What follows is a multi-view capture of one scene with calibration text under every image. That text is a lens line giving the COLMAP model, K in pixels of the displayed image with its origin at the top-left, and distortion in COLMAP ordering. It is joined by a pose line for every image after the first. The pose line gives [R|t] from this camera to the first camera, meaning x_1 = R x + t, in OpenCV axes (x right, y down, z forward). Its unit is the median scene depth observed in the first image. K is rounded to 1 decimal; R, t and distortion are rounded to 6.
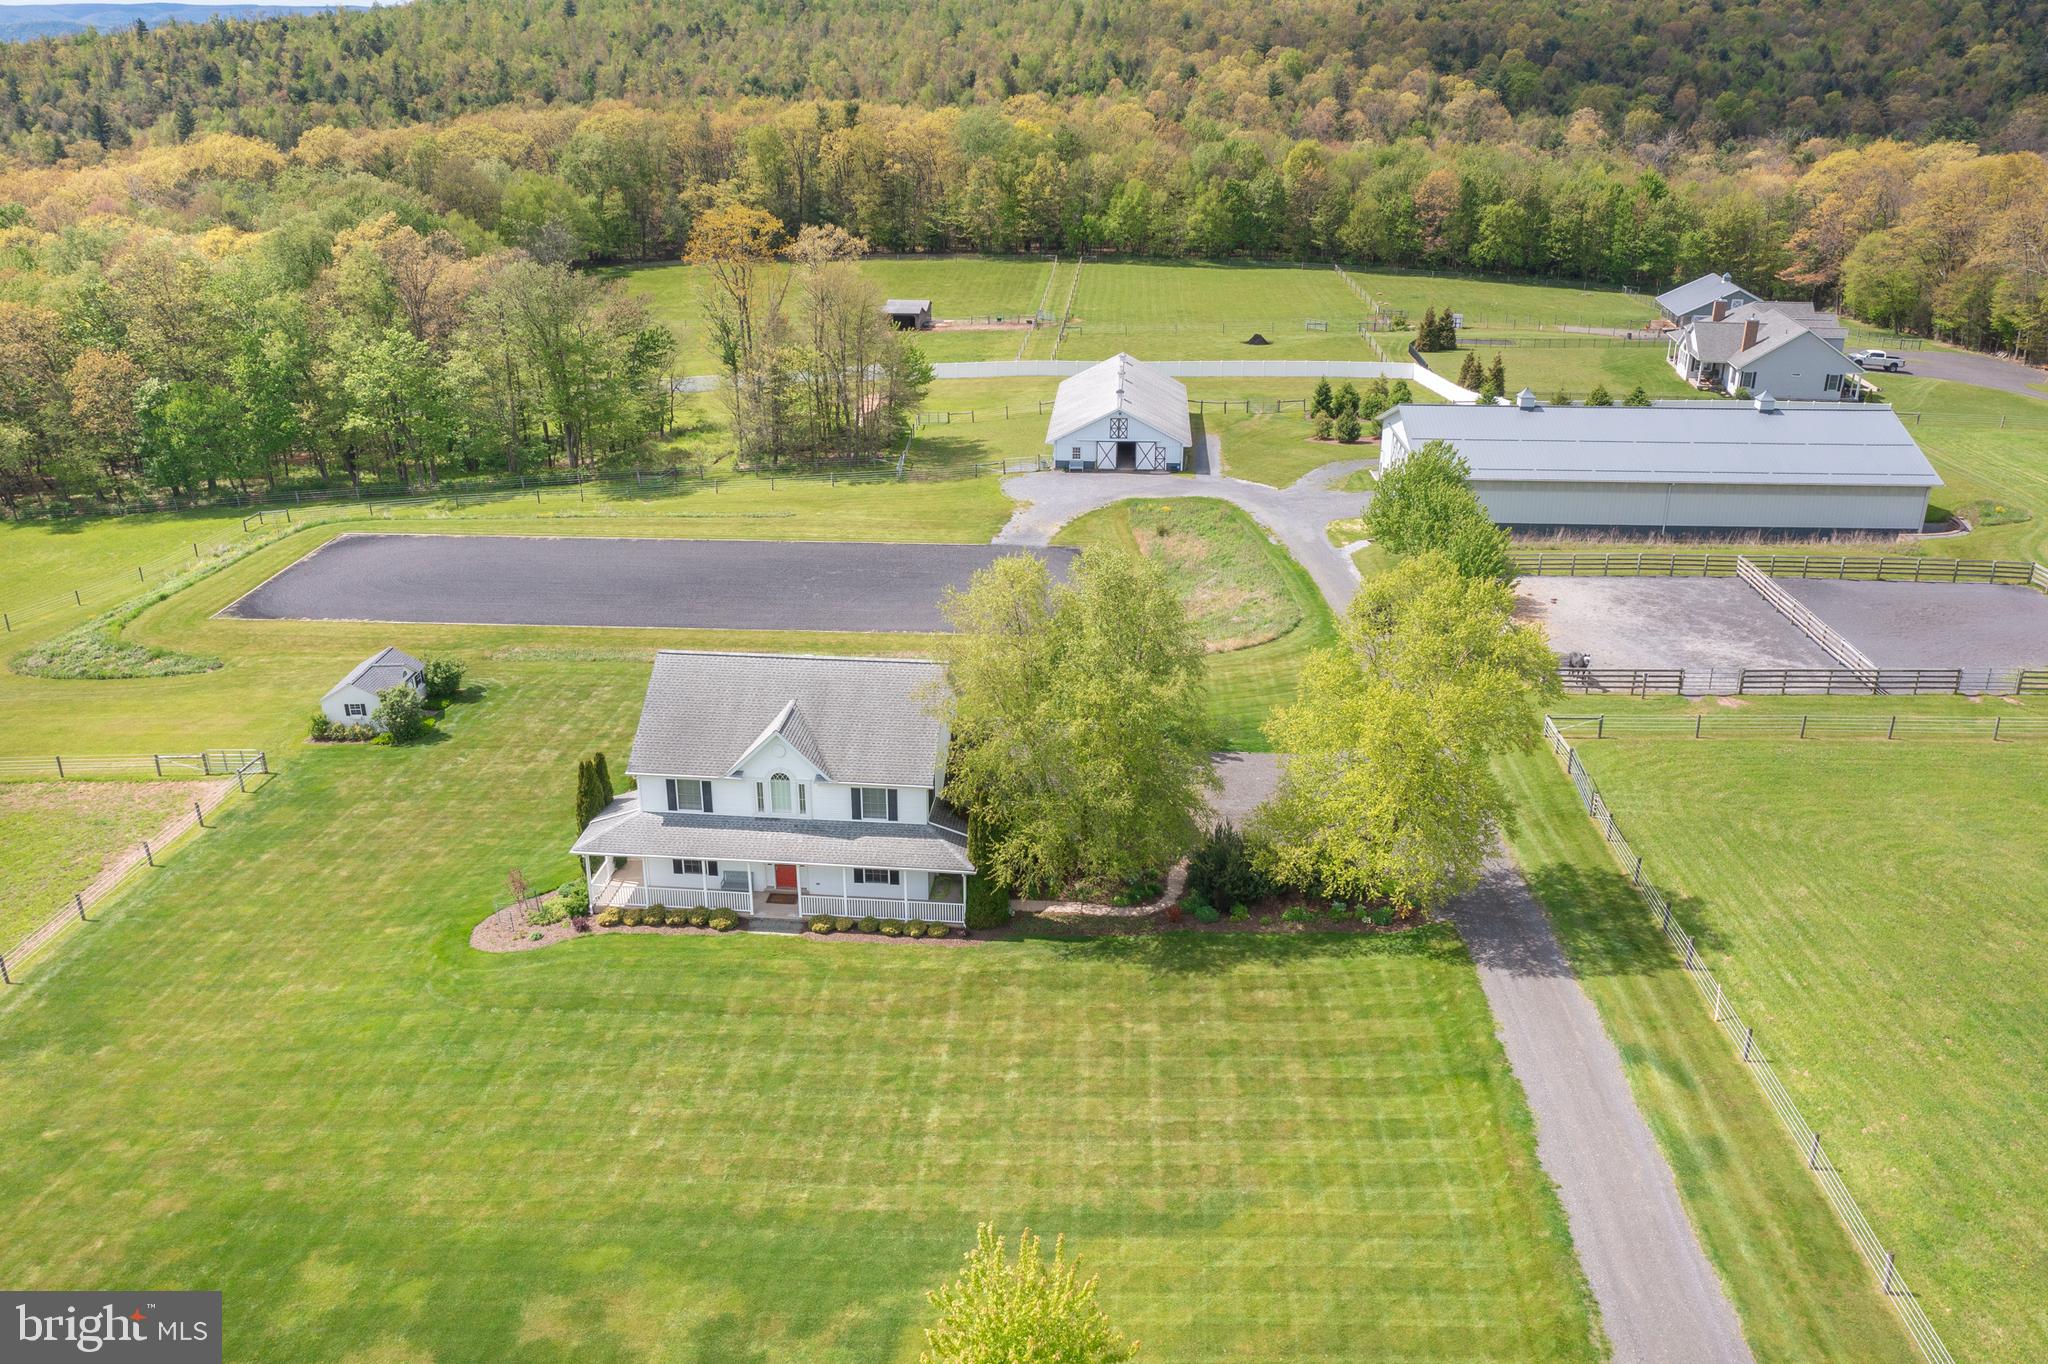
lens RADIAL K [[1633.1, 0, 1027.0], [0, 1633.1, 677.5], [0, 0, 1]] dist [-0.004730, 0.005648]
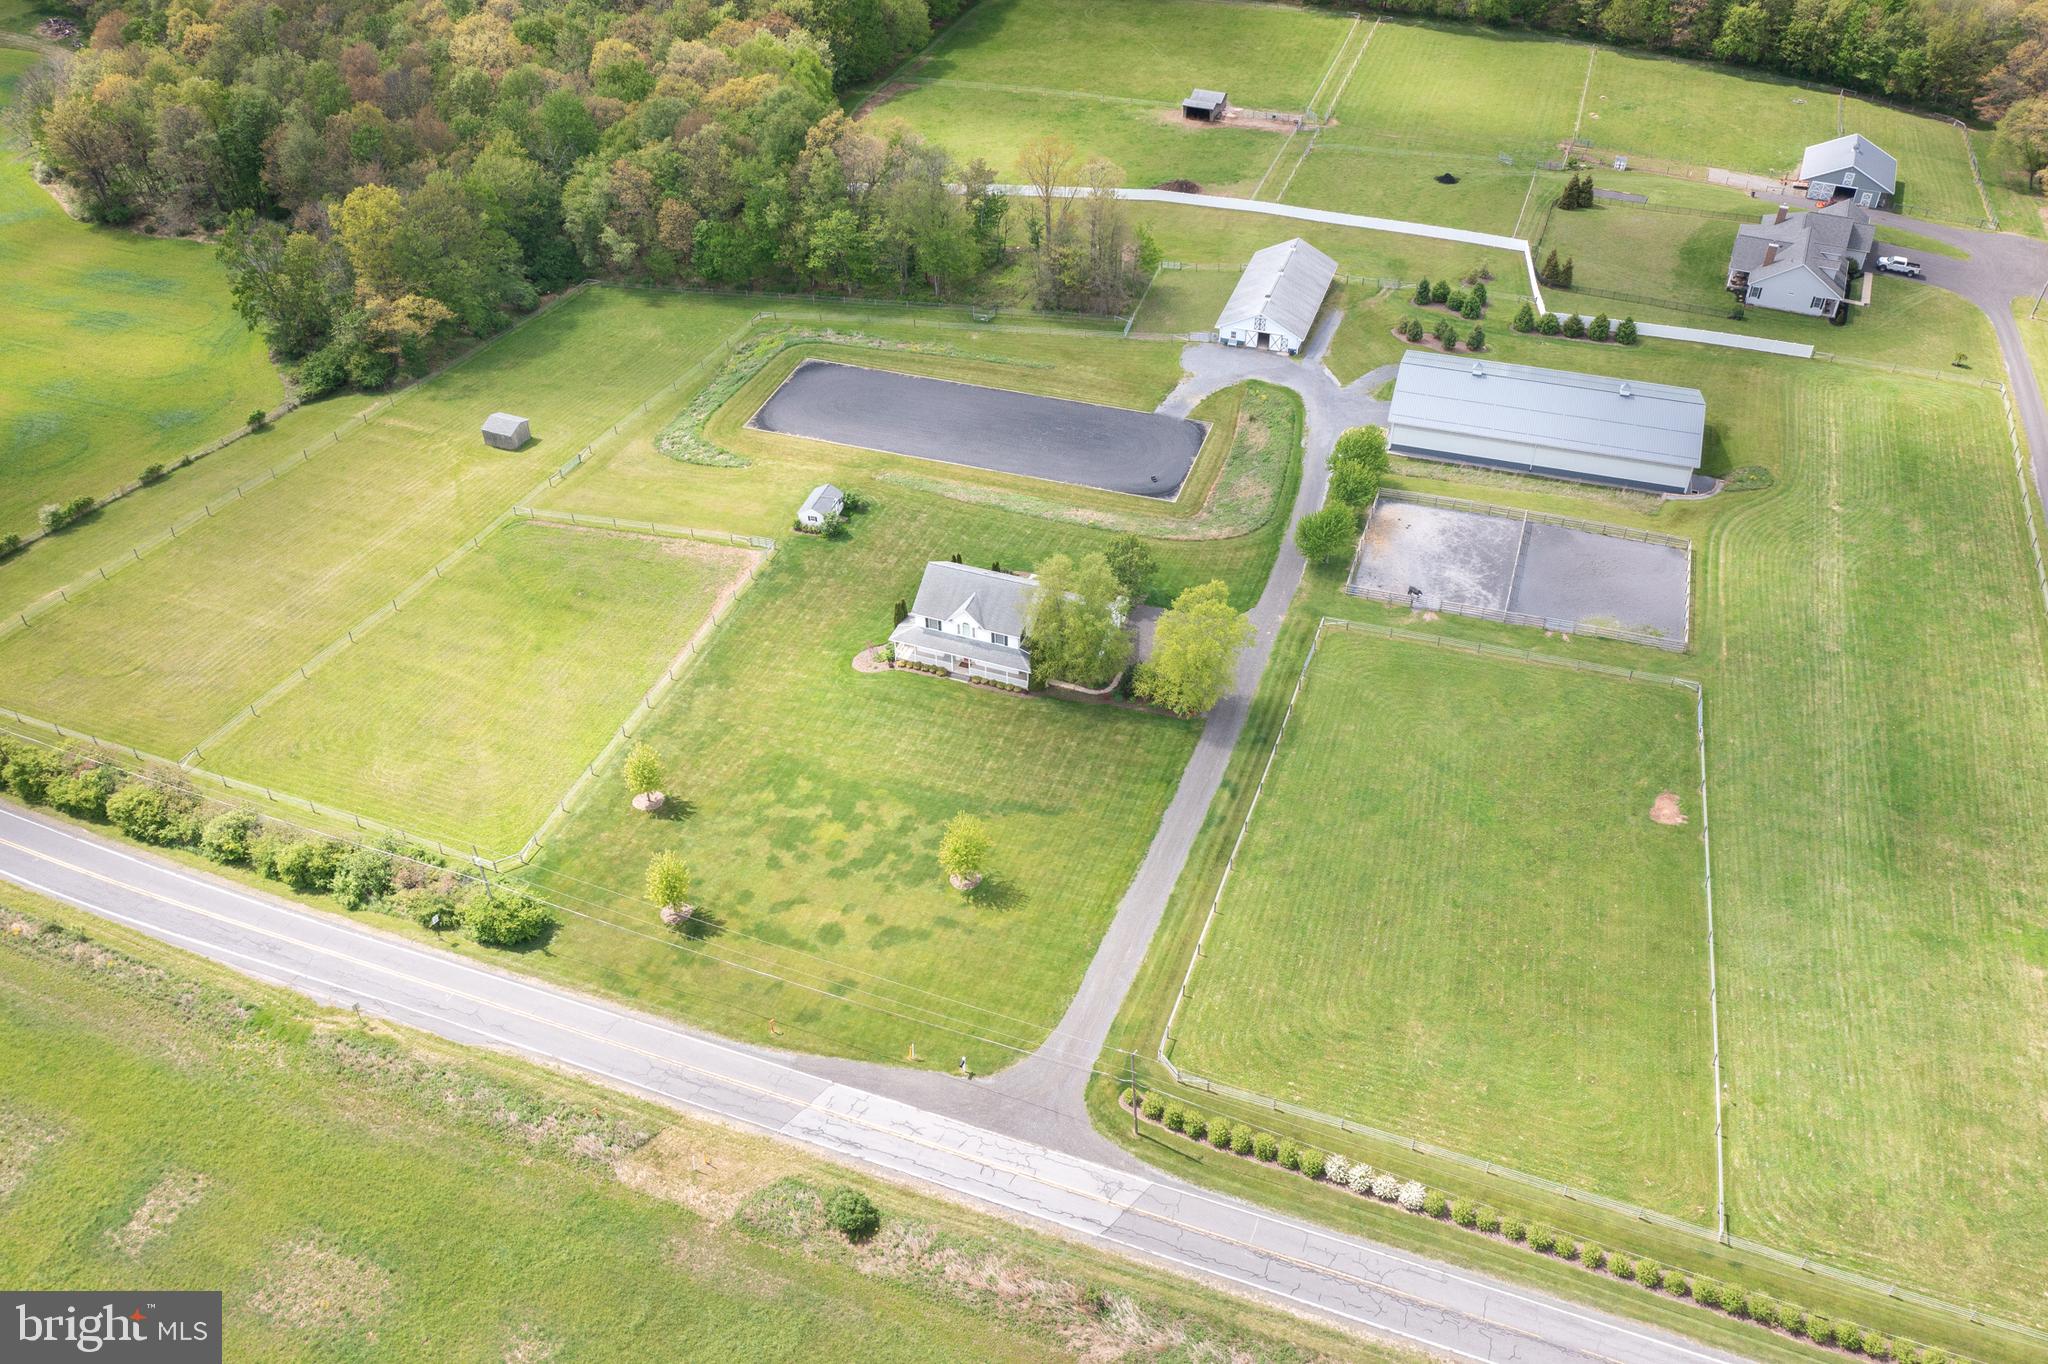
lens RADIAL K [[1633.1, 0, 1027.0], [0, 1633.1, 677.5], [0, 0, 1]] dist [-0.004730, 0.005648]
pose [[0.964434, 0.158952, -0.211192, 0.323790], [-0.086702, 0.945016, 0.315321, -0.438585], [0.249701, -0.285796, 0.925187, -0.906429]]
